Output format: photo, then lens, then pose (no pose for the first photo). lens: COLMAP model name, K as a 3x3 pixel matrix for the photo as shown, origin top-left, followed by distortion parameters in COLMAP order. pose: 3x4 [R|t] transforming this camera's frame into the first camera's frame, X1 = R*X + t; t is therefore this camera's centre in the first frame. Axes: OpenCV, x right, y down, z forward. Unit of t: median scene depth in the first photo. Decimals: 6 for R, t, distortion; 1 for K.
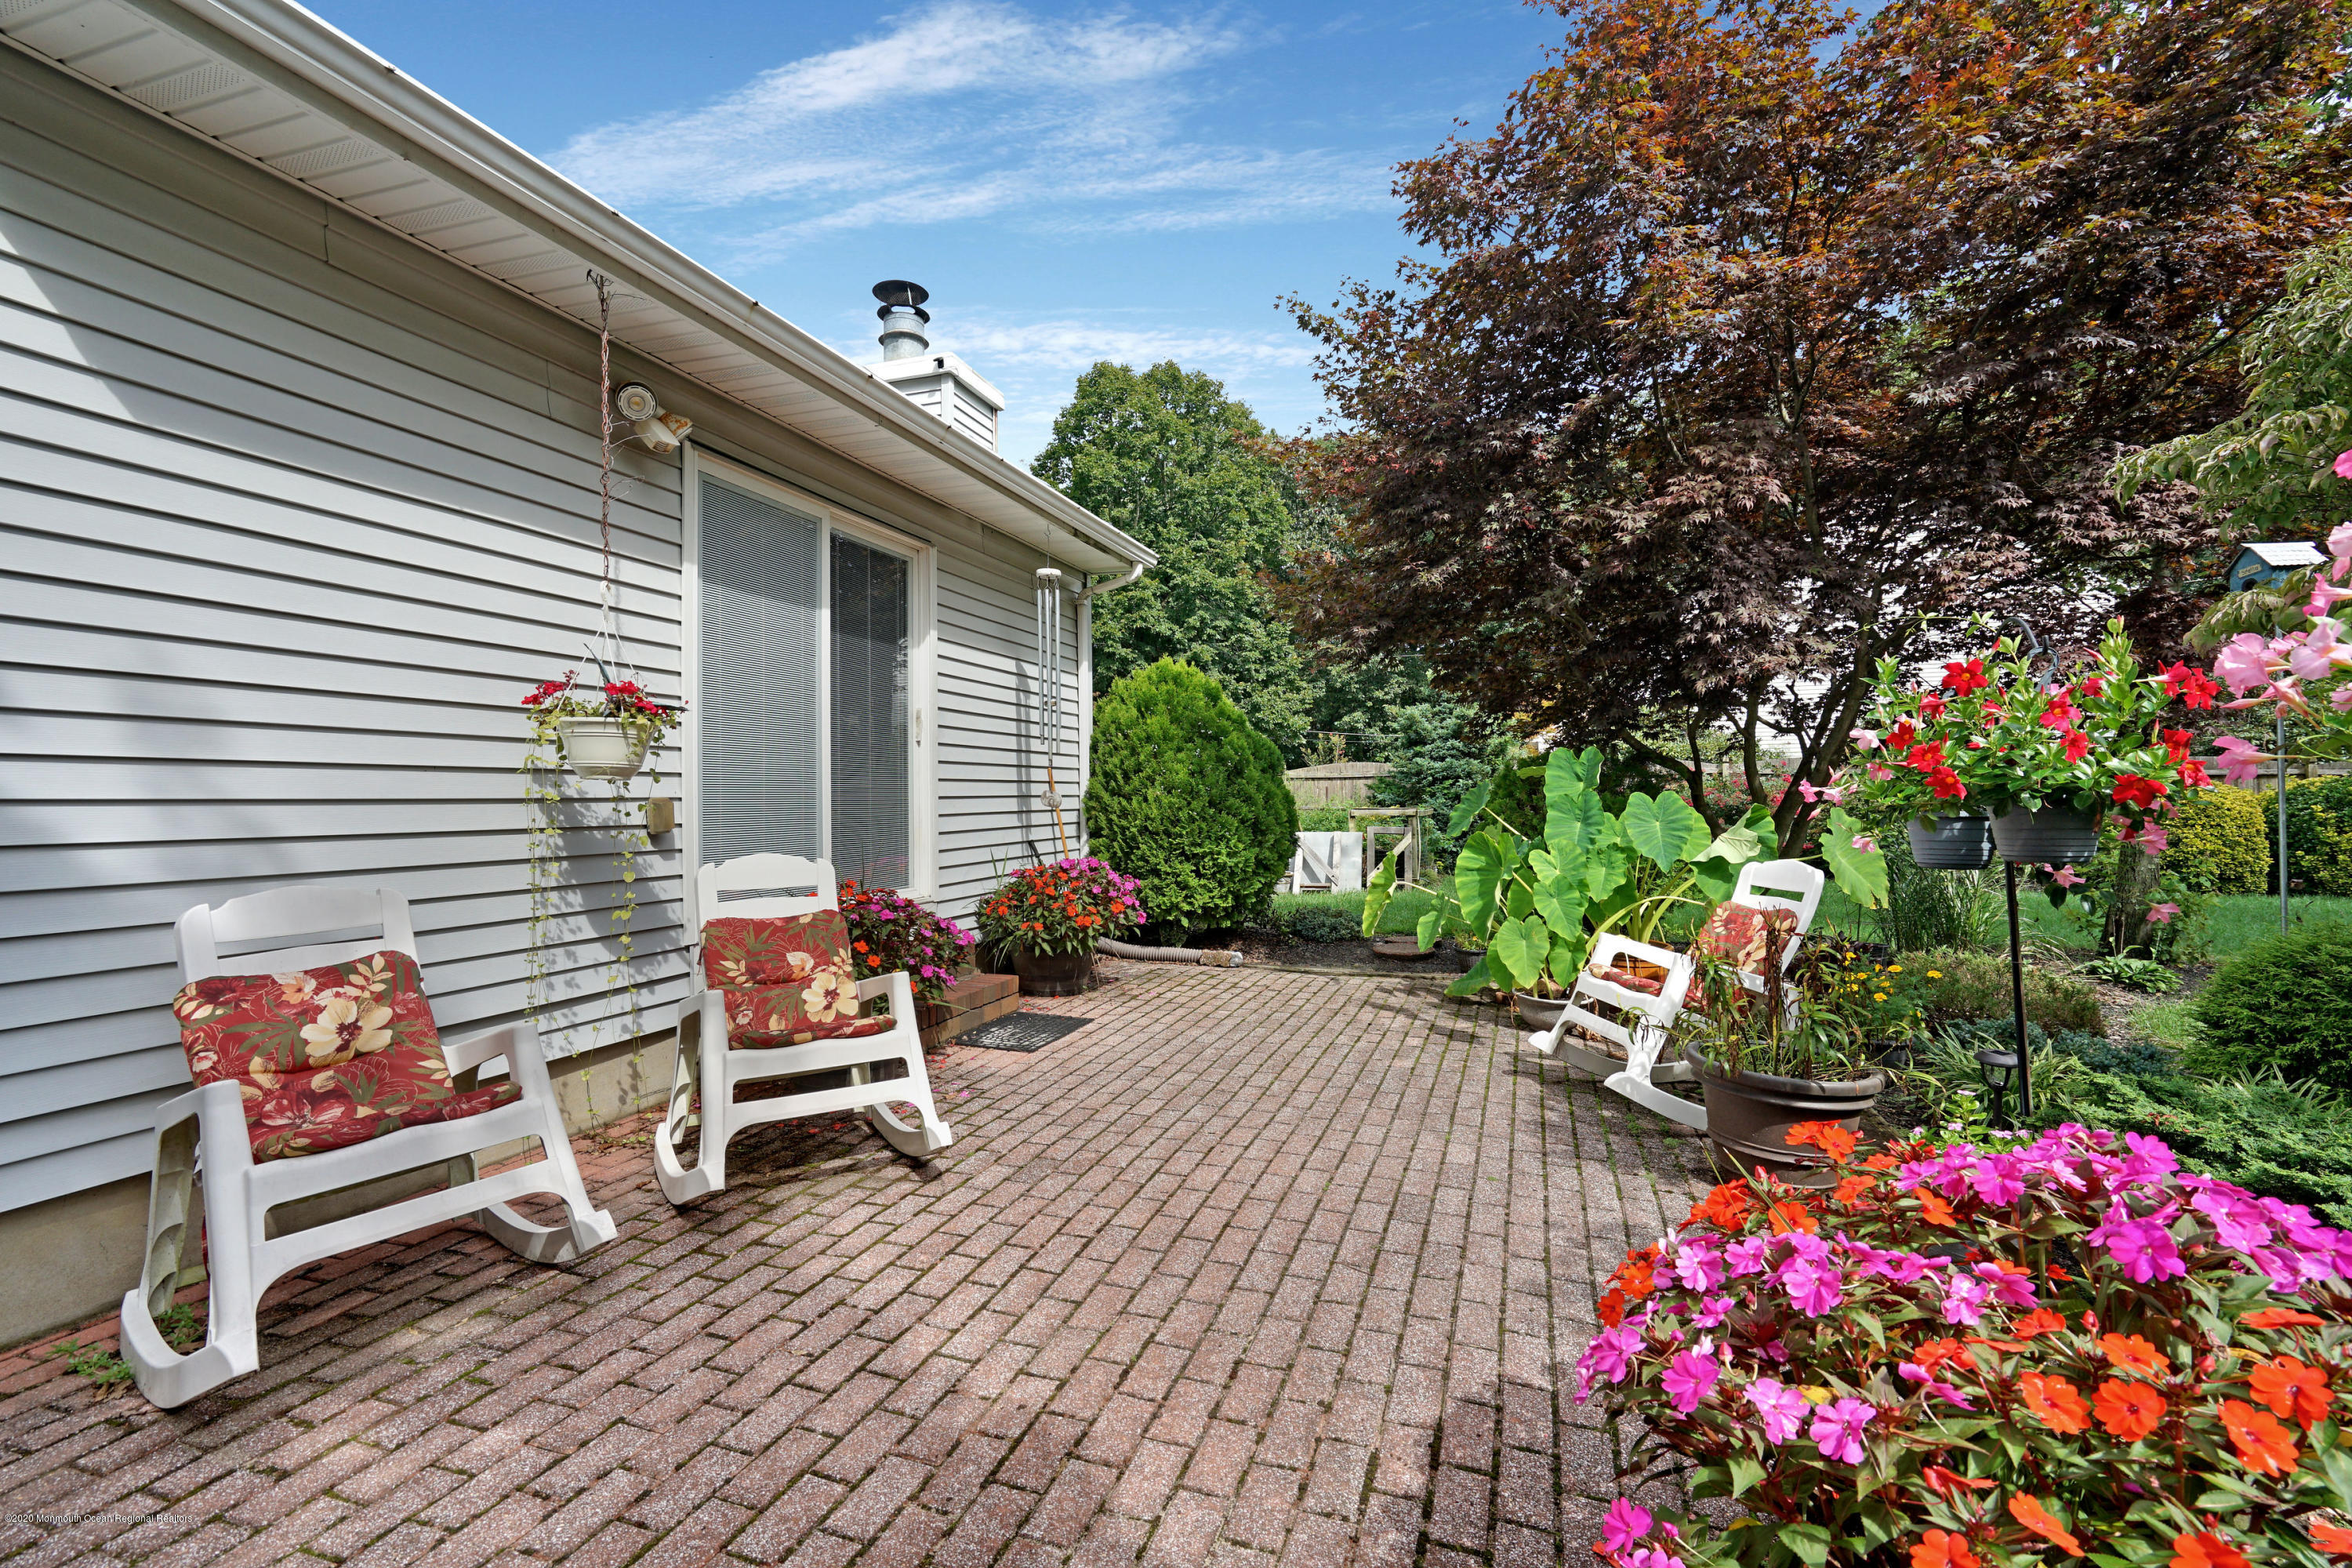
lens RADIAL K [[1058.9, 0, 1179.5], [0, 1058.9, 788.9], [0, 0, 1]] dist [-0.002031, 0.000228]
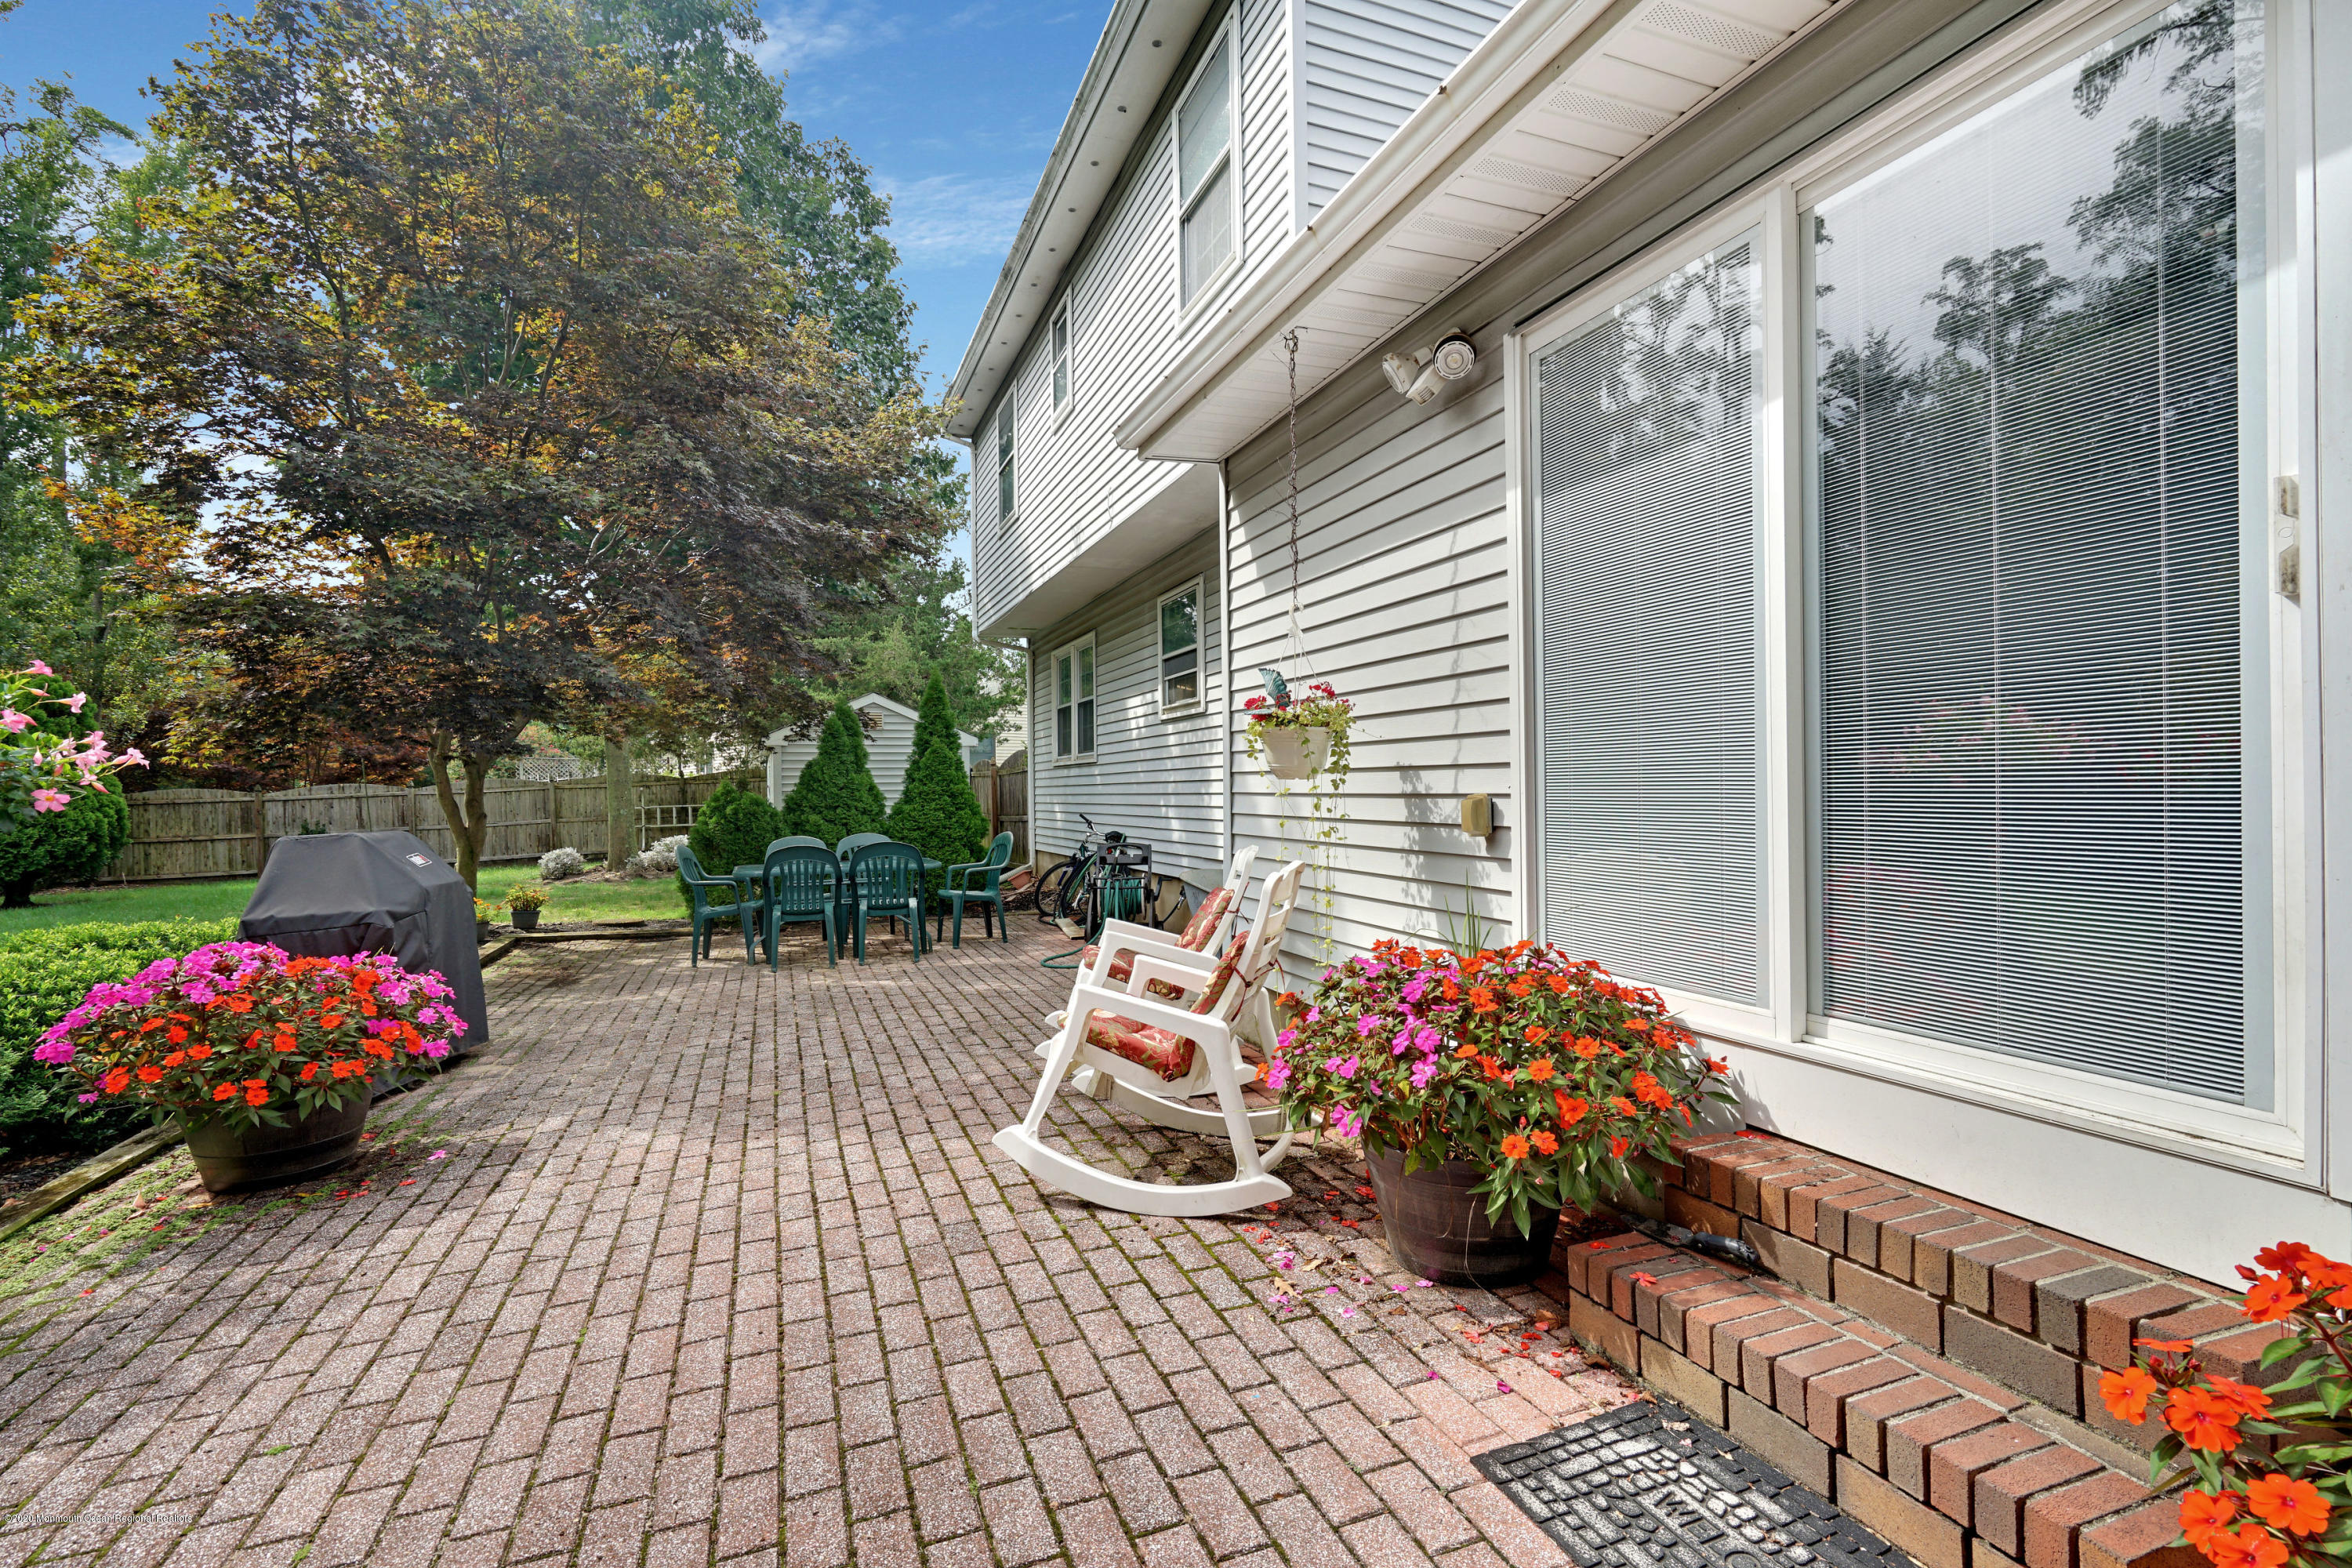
lens RADIAL K [[1058.9, 0, 1172.8], [0, 1058.9, 791.0], [0, 0, 1]] dist [-0.002031, 0.000228]
pose [[-0.775958, 0.018283, -0.630520, 0.292732], [0.022544, 0.999745, 0.001245, -0.000889], [0.630382, -0.013248, -0.776172, 1.934928]]
